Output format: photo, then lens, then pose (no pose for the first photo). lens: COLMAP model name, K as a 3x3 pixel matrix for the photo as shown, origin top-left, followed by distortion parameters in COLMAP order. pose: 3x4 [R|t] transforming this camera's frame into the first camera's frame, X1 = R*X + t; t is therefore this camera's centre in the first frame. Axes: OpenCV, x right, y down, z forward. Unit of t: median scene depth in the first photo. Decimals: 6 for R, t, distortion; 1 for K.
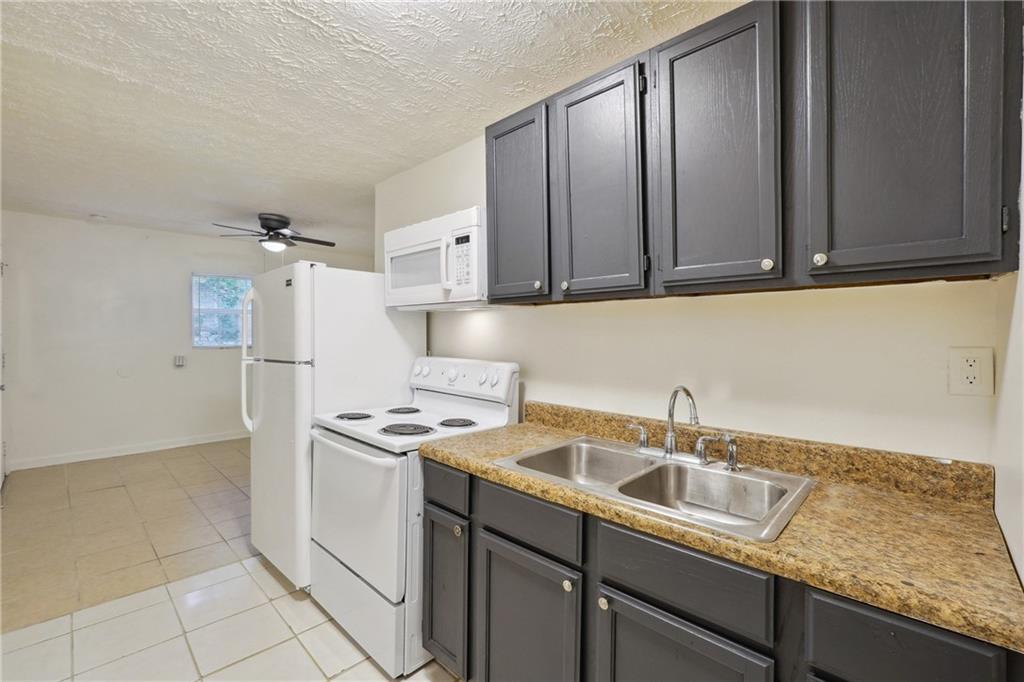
lens RADIAL K [[439.2, 0, 507.9], [0, 439.2, 341.9], [0, 0, 1]] dist [-0.011827, -0.000076]
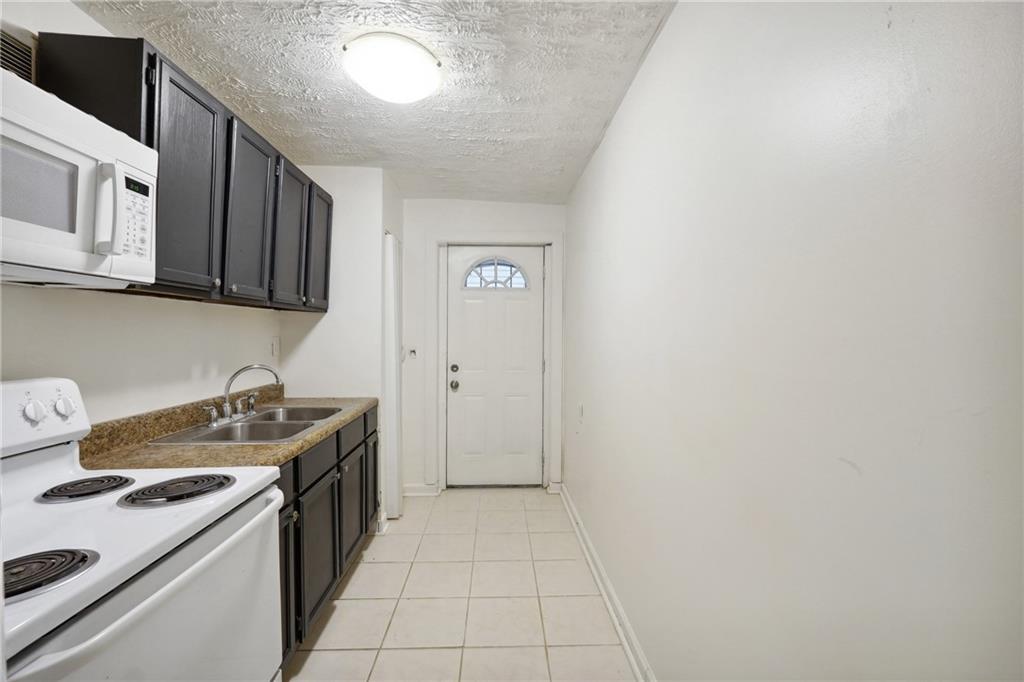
lens RADIAL K [[436.1, 0, 513.1], [0, 436.1, 336.5], [0, 0, 1]] dist [-0.008270, 0.000378]
pose [[-0.727791, -0.011820, 0.685697, -1.185671], [0.004457, 0.999749, 0.021964, -0.026553], [-0.685784, 0.019041, -0.727556, 1.353610]]
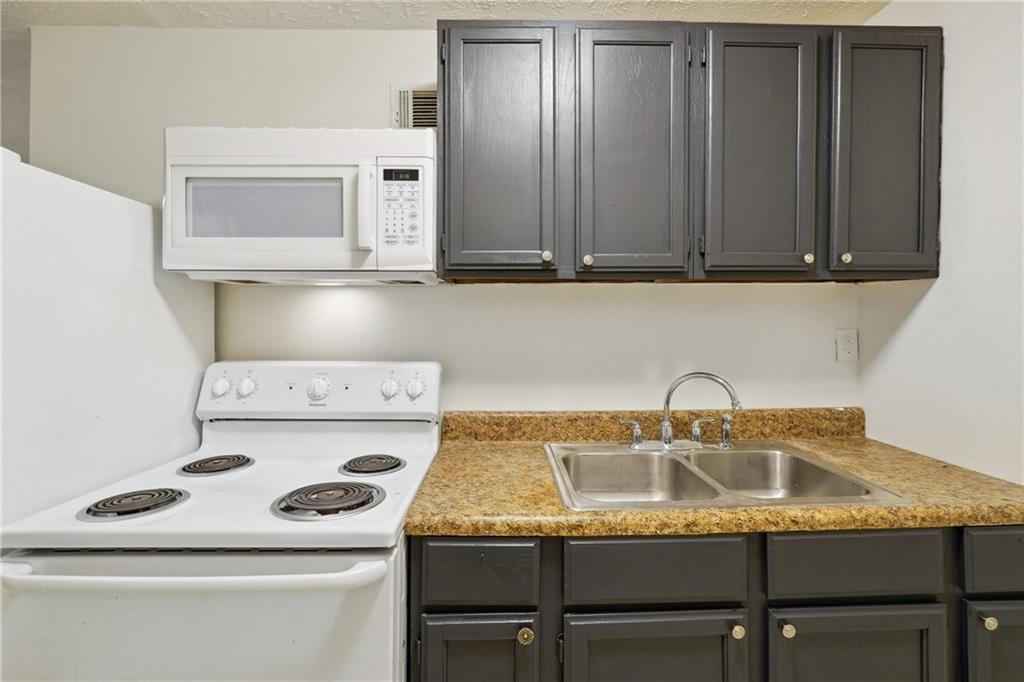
lens RADIAL K [[444.4, 0, 512.2], [0, 444.4, 317.4], [0, 0, 1]] dist [-0.014367, 0.000224]
pose [[0.702707, 0.001997, 0.711476, -0.559738], [0.018196, 0.999619, -0.020777, -0.009583], [-0.711247, 0.027546, 0.702403, 0.542286]]
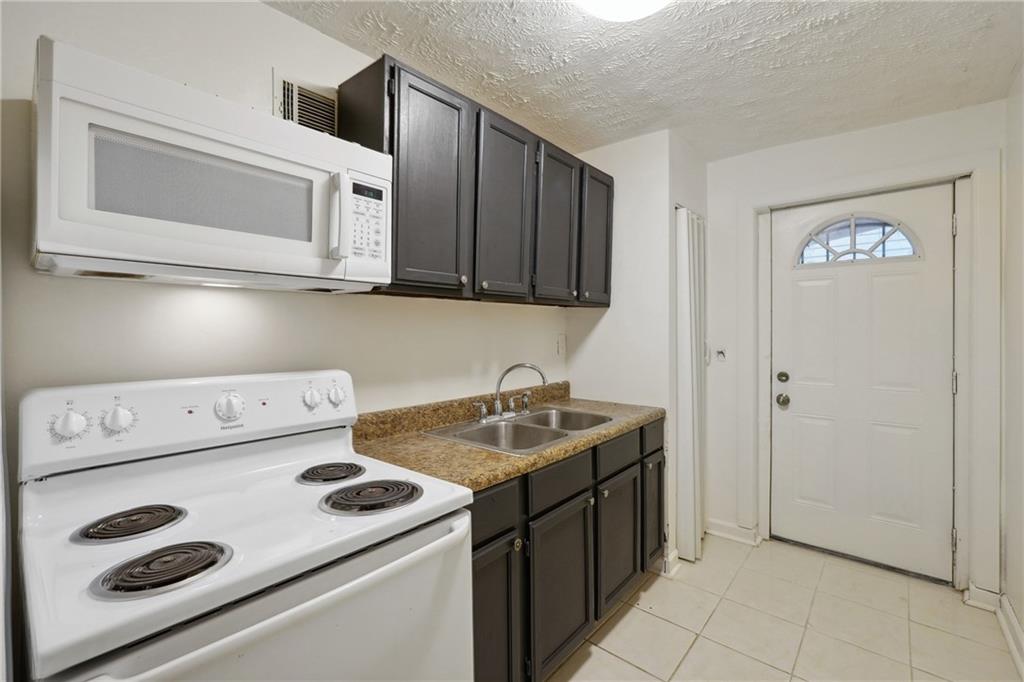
lens RADIAL K [[441.7, 0, 512.1], [0, 441.7, 331.0], [0, 0, 1]] dist [-0.023383, 0.009372]
pose [[-0.062290, -0.005771, 0.998041, -0.996504], [0.020425, 0.999766, 0.007056, -0.020312], [-0.997849, 0.020825, -0.062157, 1.026094]]
